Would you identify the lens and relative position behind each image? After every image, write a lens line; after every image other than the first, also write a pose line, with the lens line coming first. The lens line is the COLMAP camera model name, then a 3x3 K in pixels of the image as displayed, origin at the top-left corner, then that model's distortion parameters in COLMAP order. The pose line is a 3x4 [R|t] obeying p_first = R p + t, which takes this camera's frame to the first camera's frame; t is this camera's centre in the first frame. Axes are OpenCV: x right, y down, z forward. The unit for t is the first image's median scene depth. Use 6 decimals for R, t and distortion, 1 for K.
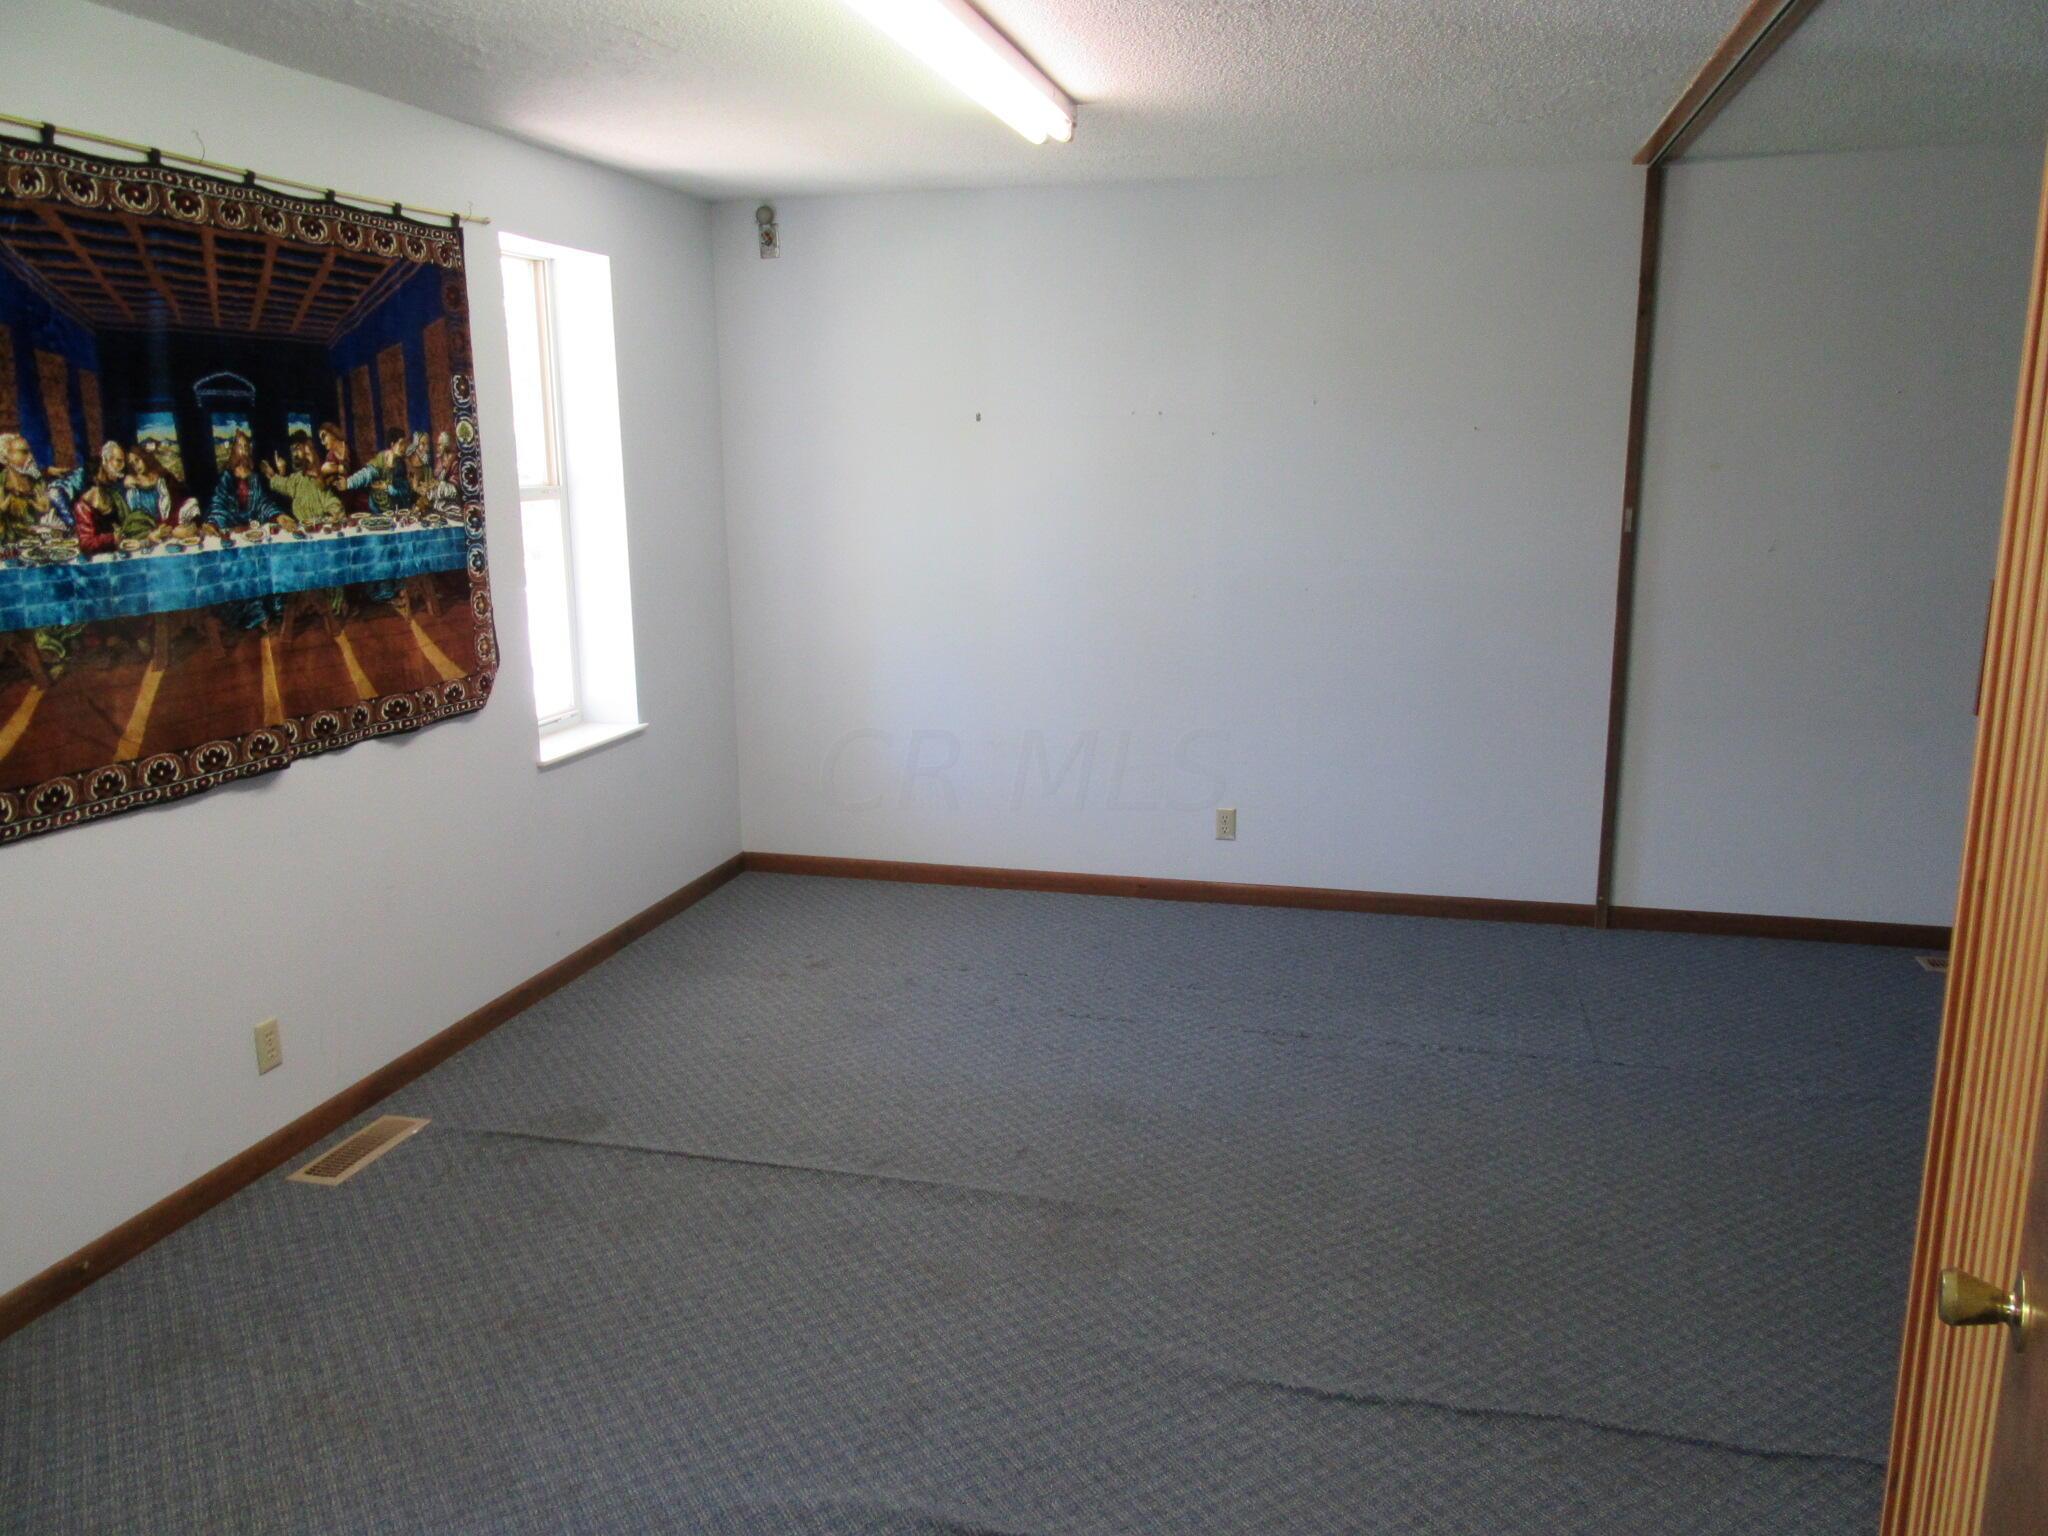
lens RADIAL K [[1538.5, 0, 1020.0], [0, 1538.5, 776.7], [0, 0, 1]] dist [0.008464, -0.004243]
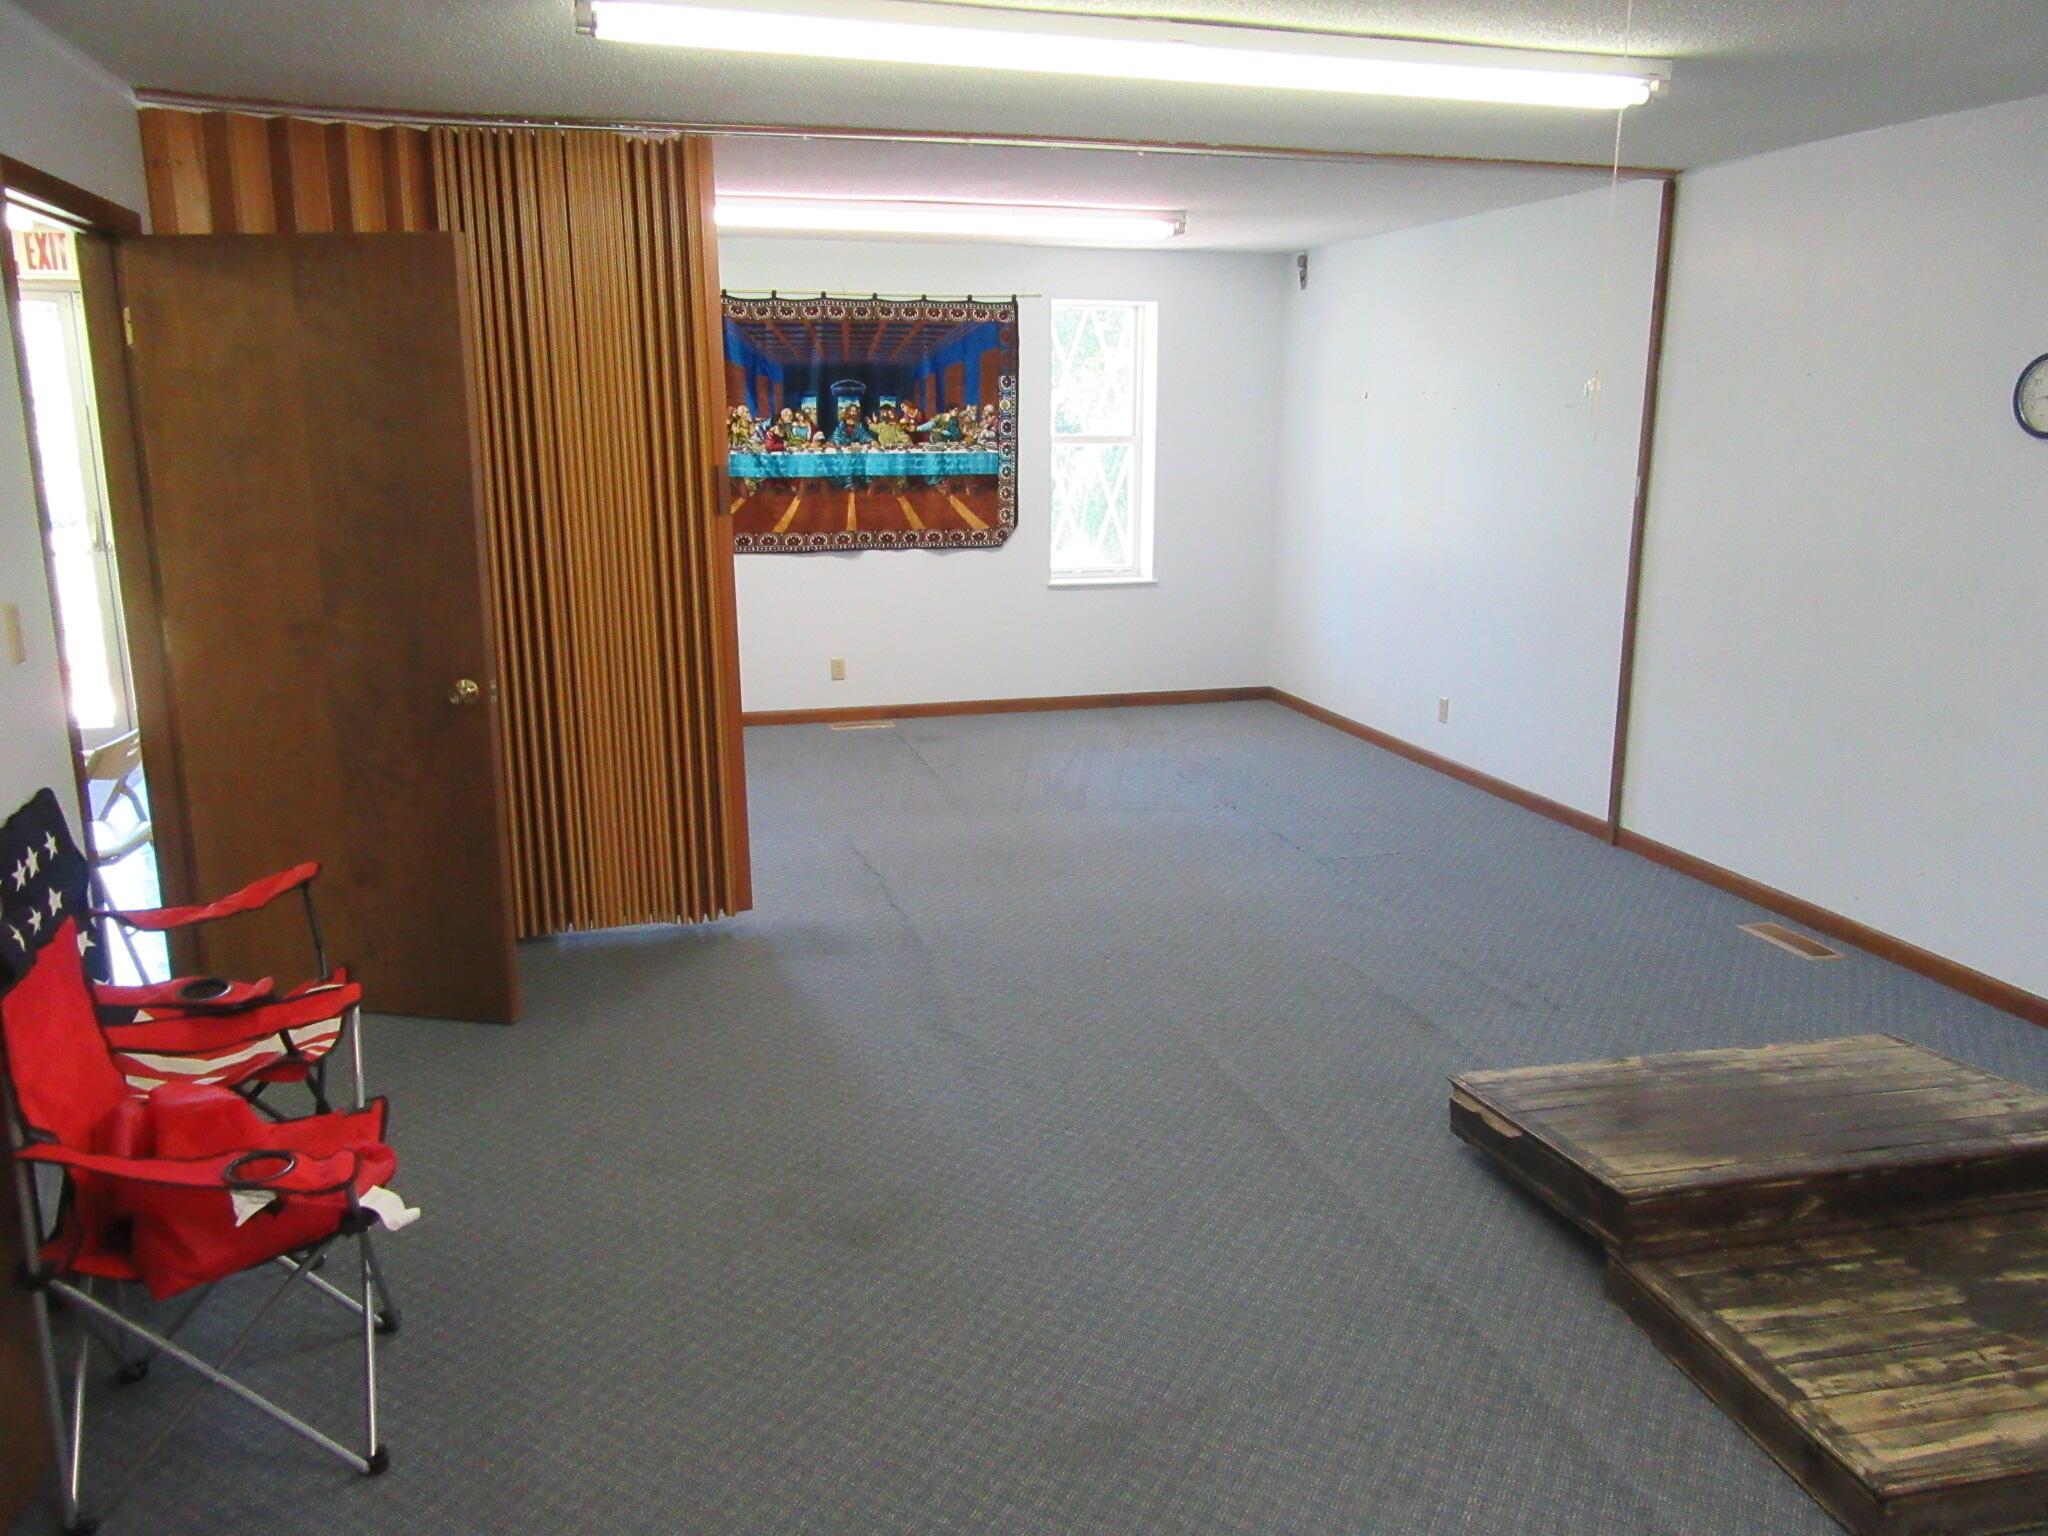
lens RADIAL K [[1538.5, 0, 1029.5], [0, 1538.5, 768.1], [0, 0, 1]] dist [0.008464, -0.004243]
pose [[0.499761, 0.205456, -0.841443, 1.681608], [-0.191399, 0.973641, 0.124057, -0.024333], [0.844752, 0.099053, 0.525912, 0.037519]]
